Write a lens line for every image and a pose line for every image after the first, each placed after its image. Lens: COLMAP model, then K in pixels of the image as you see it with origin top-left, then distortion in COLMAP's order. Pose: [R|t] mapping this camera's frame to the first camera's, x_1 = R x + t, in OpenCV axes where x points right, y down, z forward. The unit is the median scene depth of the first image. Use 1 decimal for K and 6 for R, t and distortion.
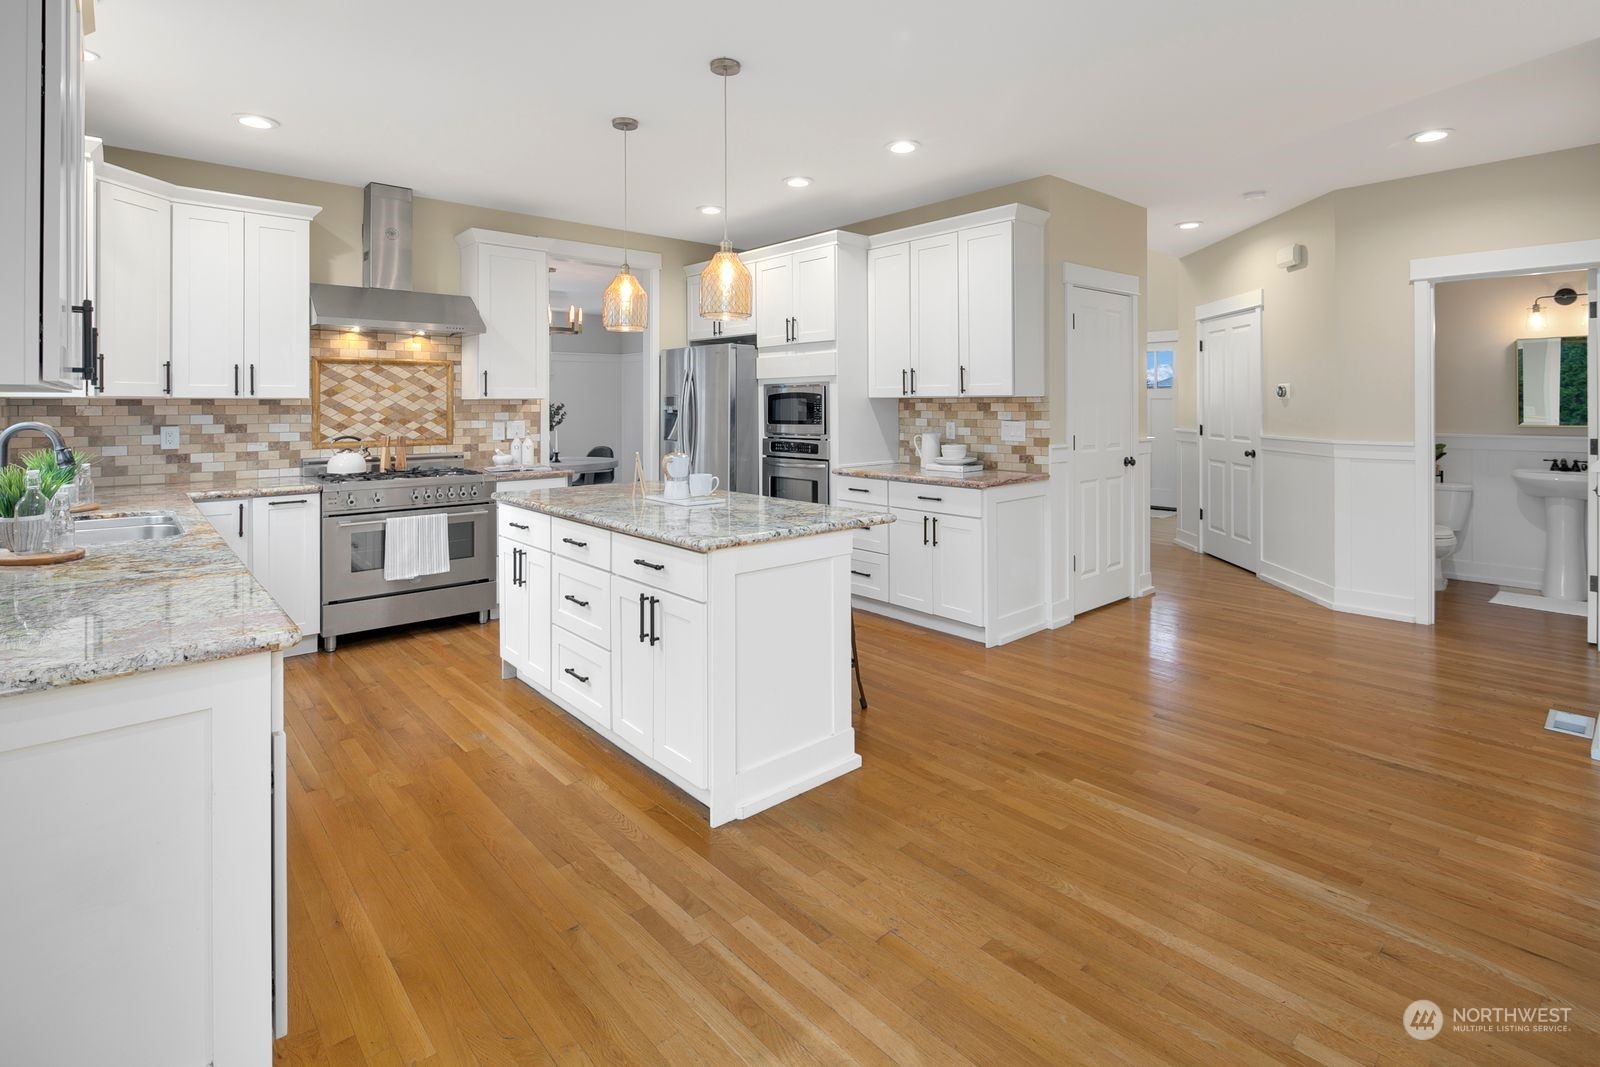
lens RADIAL K [[777.8, 0, 803.7], [0, 777.8, 400.1], [0, 0, 1]] dist [0.001891, -0.000385]
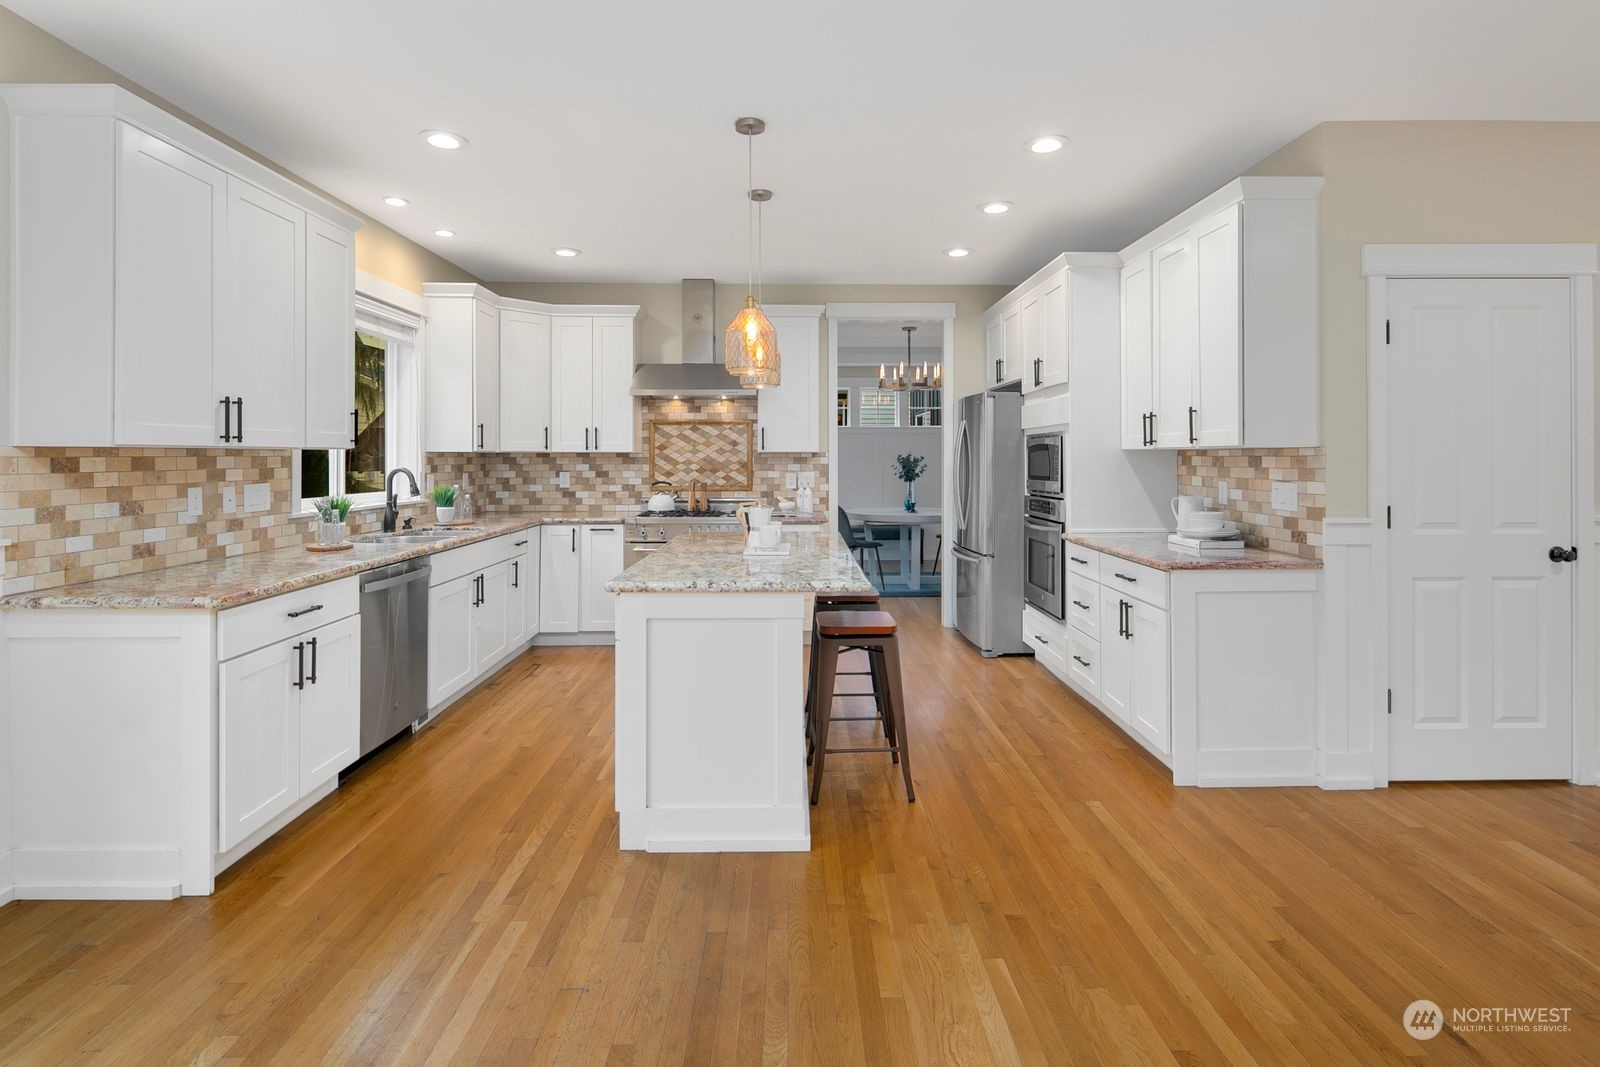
lens RADIAL K [[776.9, 0, 800.5], [0, 776.9, 453.2], [0, 0, 1]] dist [0.000810, -0.000111]
pose [[0.755305, -0.001158, -0.655372, 0.405847], [0.002199, 0.999997, 0.000767, -0.000694], [0.655369, -0.002021, 0.755306, 0.181306]]
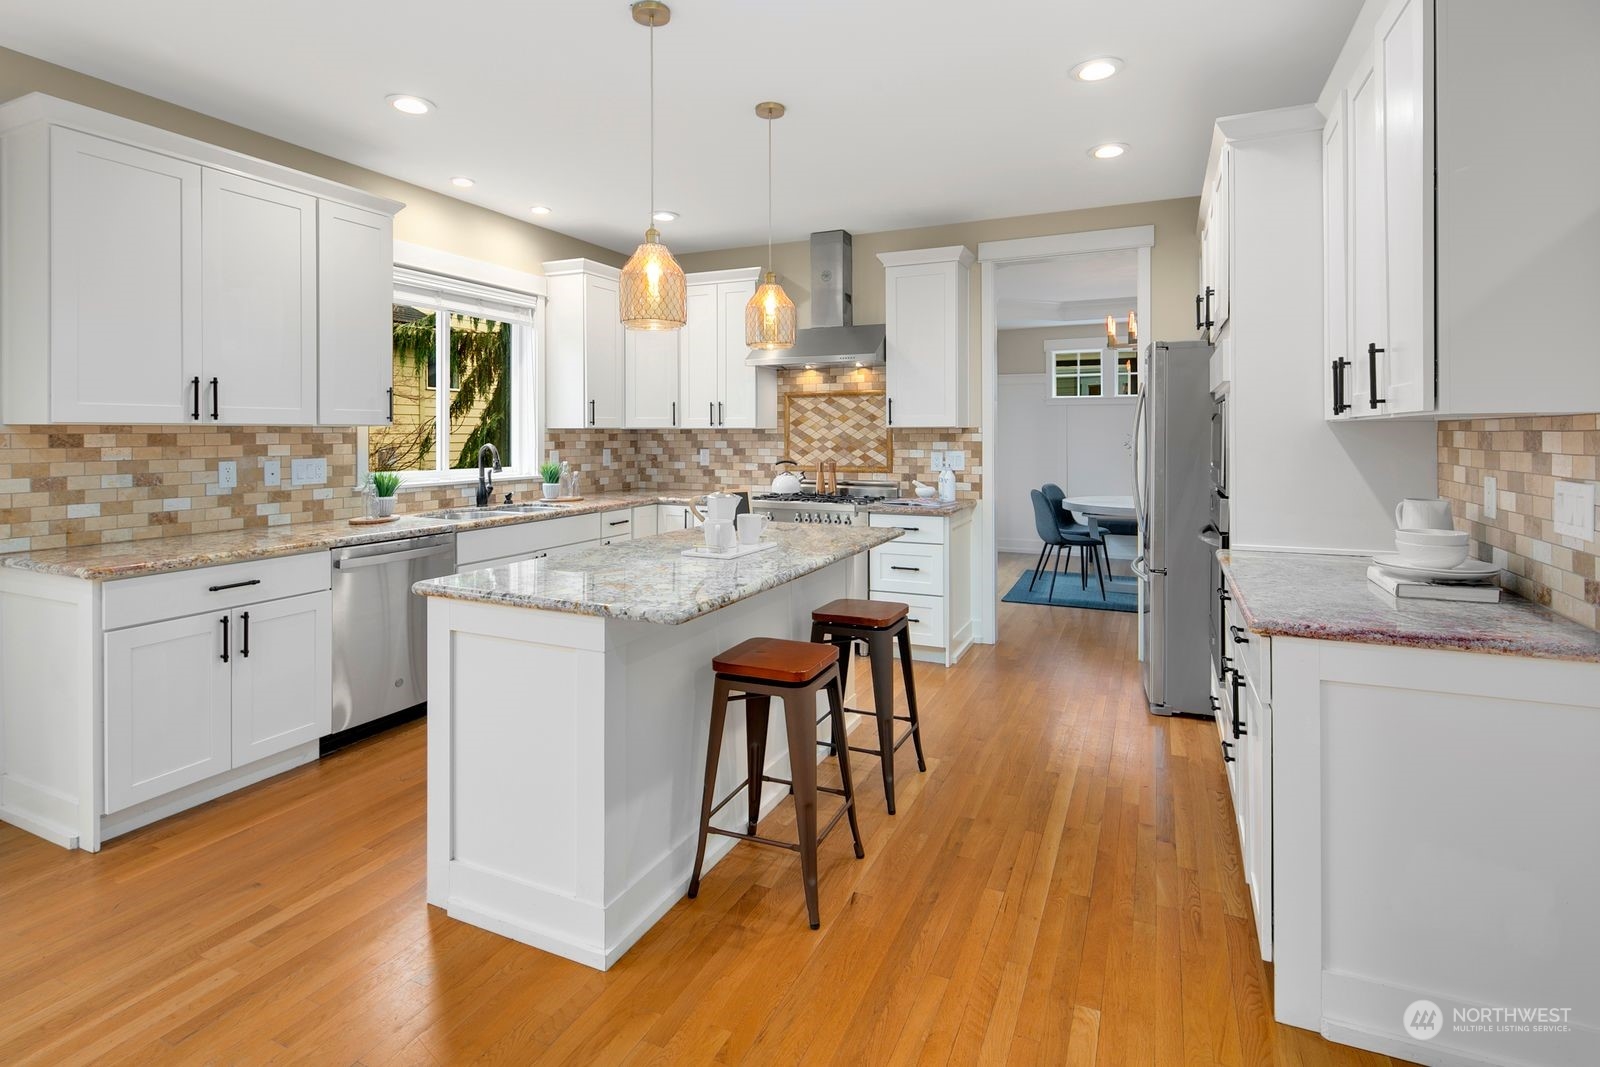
lens RADIAL K [[782.5, 0, 799.8], [0, 782.5, 431.7], [0, 0, 1]] dist [-0.000037, -0.000844]
pose [[0.400854, -0.000334, -0.916142, 0.463119], [0.005276, 0.999984, 0.001944, 0.001384], [0.916127, -0.005613, 0.400849, 0.536640]]
